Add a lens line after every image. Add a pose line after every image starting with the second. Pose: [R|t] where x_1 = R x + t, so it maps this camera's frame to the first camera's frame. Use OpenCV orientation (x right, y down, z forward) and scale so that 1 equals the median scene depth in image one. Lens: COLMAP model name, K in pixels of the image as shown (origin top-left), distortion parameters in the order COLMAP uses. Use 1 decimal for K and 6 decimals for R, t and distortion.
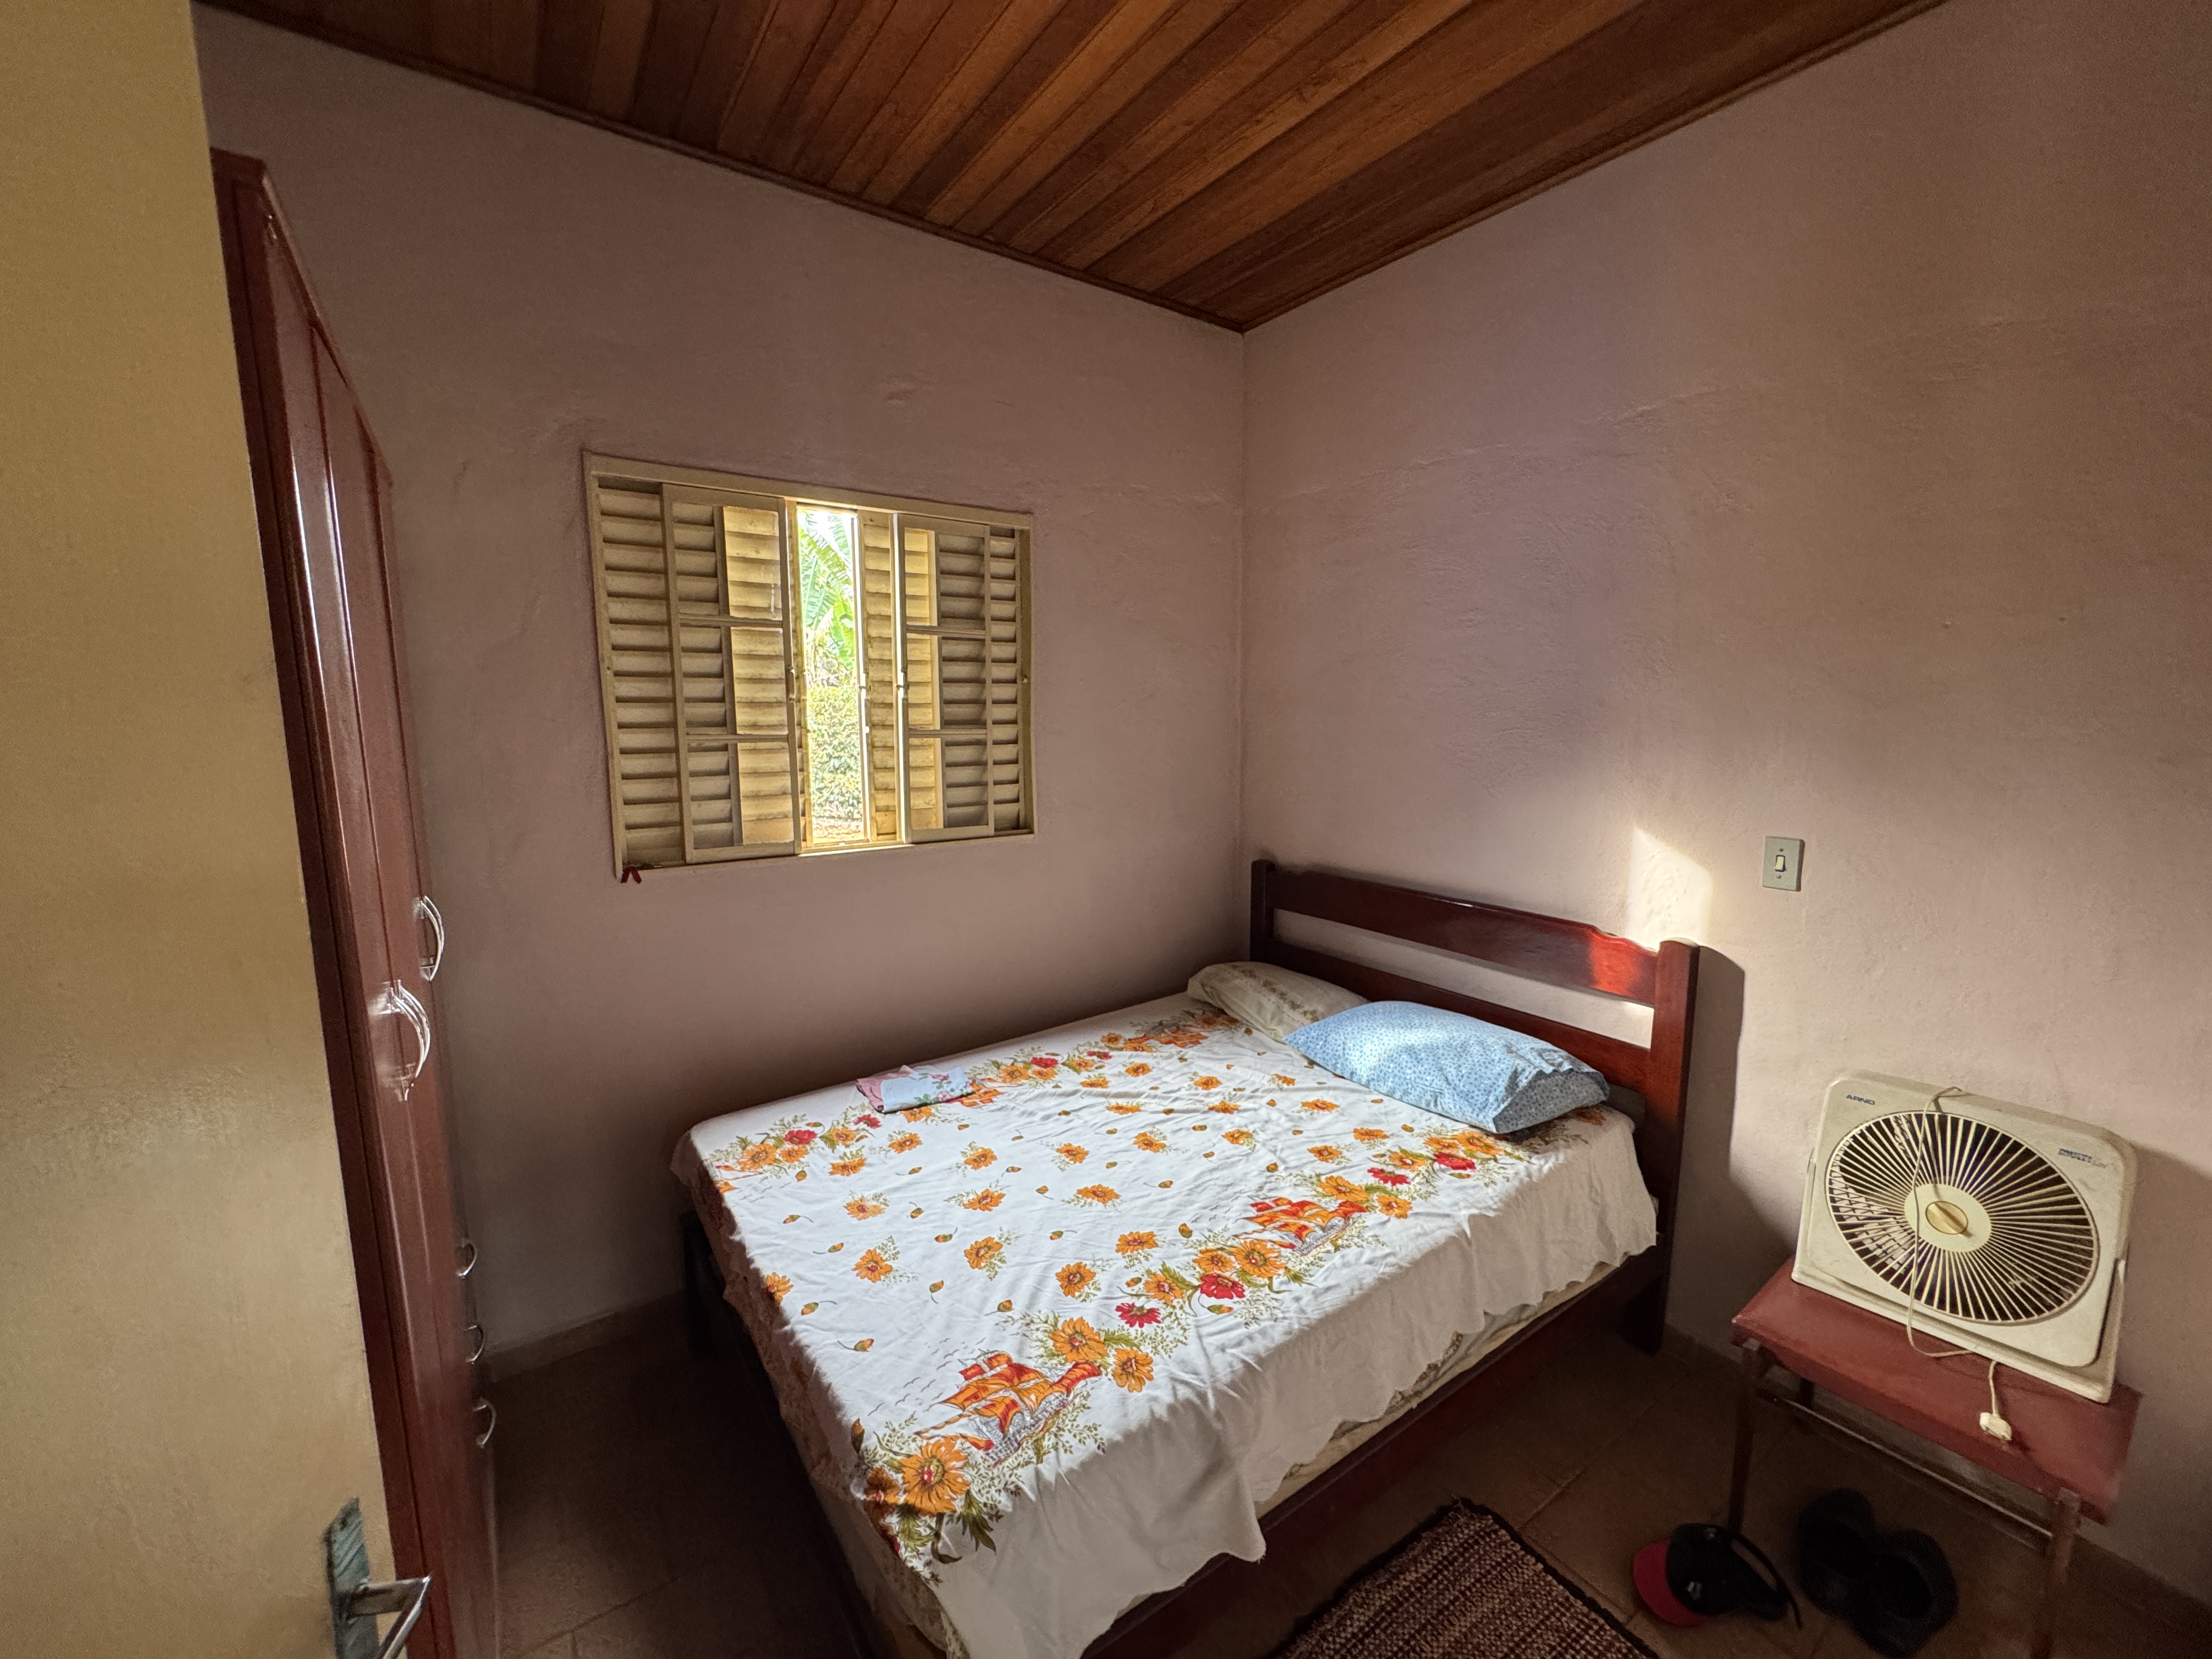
lens RADIAL K [[882.4, 0, 1097.0], [0, 882.4, 828.5], [0, 0, 1]] dist [-0.003883, 0.001135]
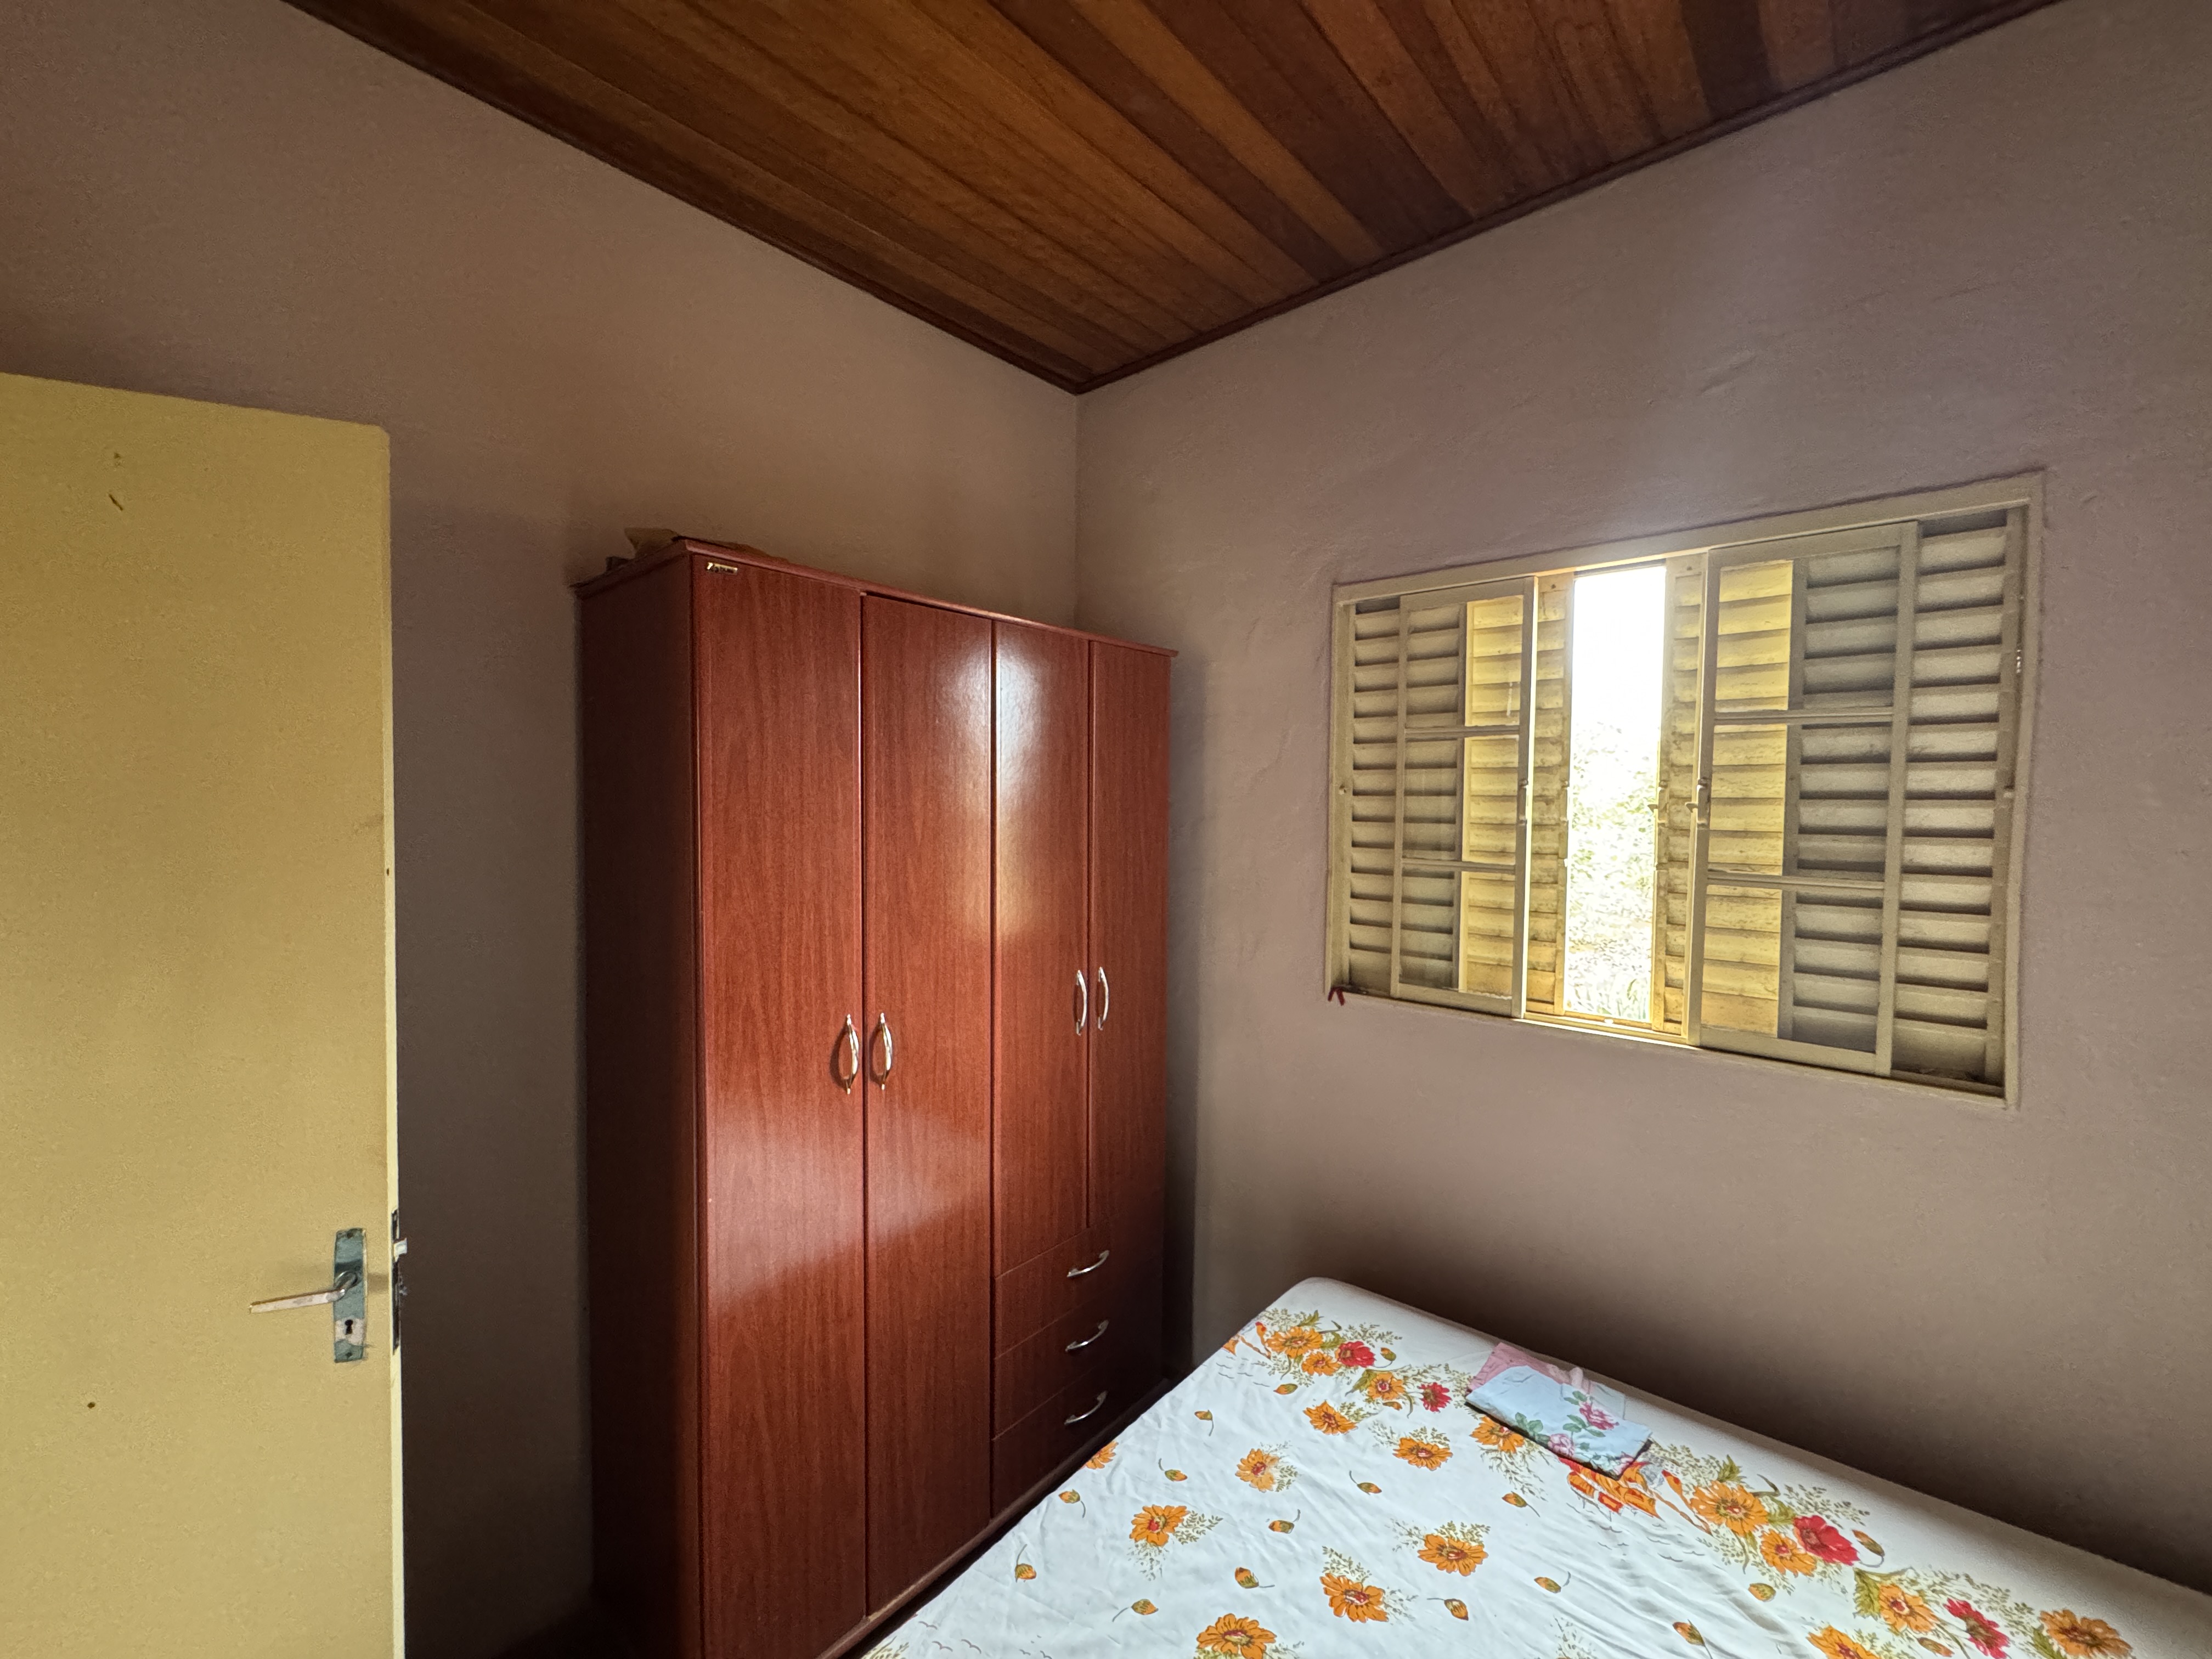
lens RADIAL K [[882.4, 0, 1105.1], [0, 882.4, 830.8], [0, 0, 1]] dist [-0.003883, 0.001135]
pose [[0.253620, 0.035779, -0.966642, 0.339270], [-0.145453, 0.989364, -0.001543, -0.085291], [0.956306, 0.140992, 0.256126, 0.454639]]
